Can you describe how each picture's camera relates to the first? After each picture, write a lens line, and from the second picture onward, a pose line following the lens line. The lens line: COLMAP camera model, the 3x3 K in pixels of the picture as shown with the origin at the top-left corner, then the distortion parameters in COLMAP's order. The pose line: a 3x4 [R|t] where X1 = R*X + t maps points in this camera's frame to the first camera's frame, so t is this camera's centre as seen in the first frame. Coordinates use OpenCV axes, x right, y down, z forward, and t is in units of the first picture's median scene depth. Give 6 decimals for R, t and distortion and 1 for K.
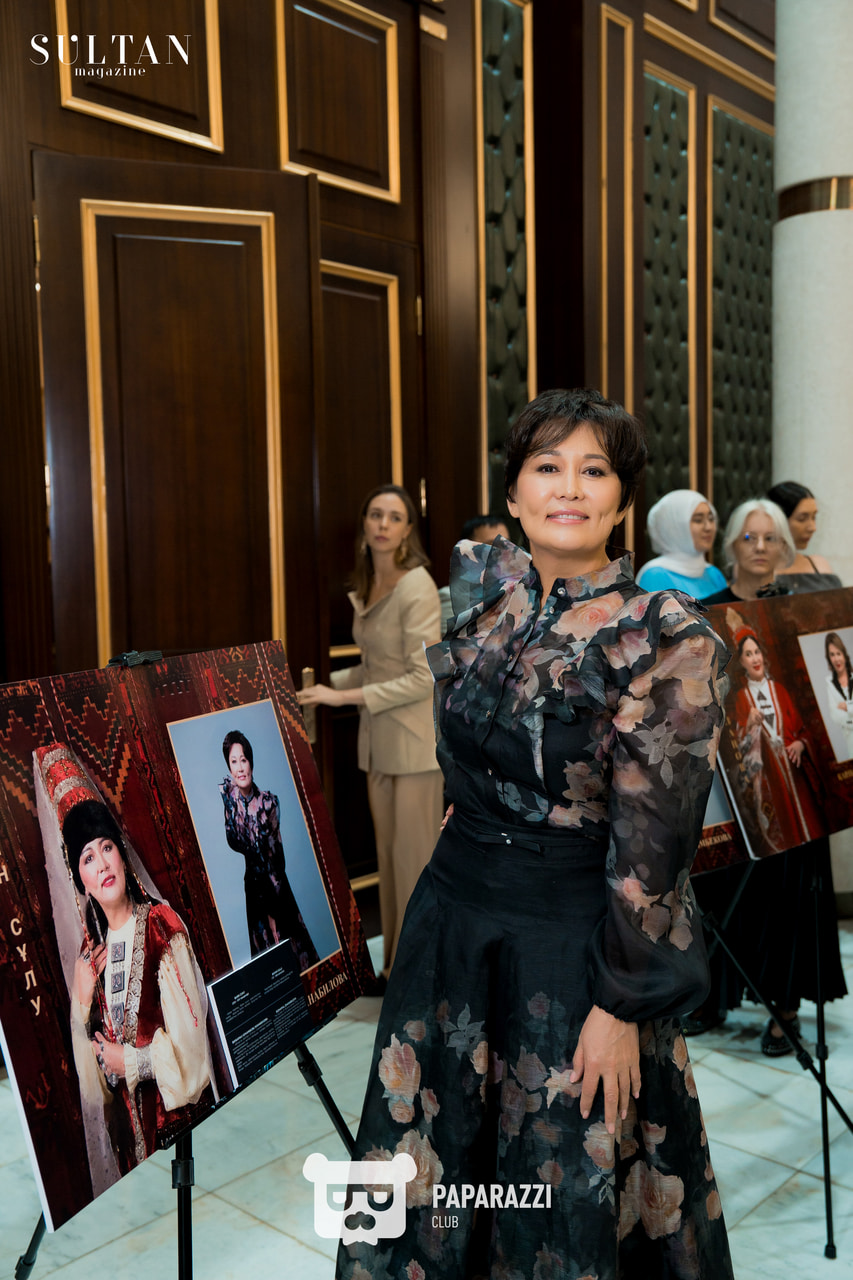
lens RADIAL K [[1272.0, 0, 426.5], [0, 1272.0, 640.0], [0, 0, 1]] dist [-0.021620, 0.114334]
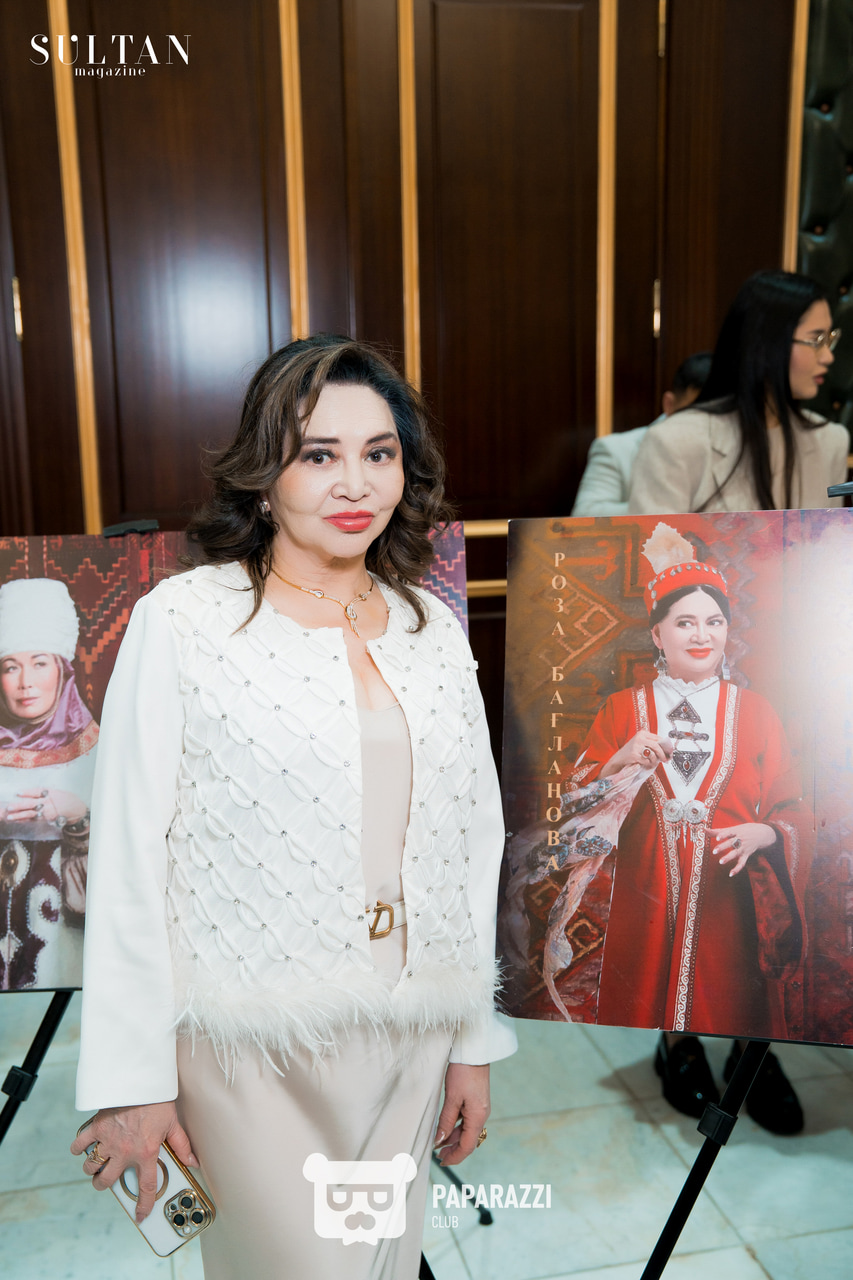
lens RADIAL K [[1217.7, 0, 426.5], [0, 1217.7, 640.0], [0, 0, 1]] dist [-0.007744, -0.006912]
pose [[0.545924, 0.167792, -0.820861, 0.591266], [-0.050200, 0.984532, 0.167861, -0.056354], [0.836330, -0.050432, 0.545902, 0.672059]]
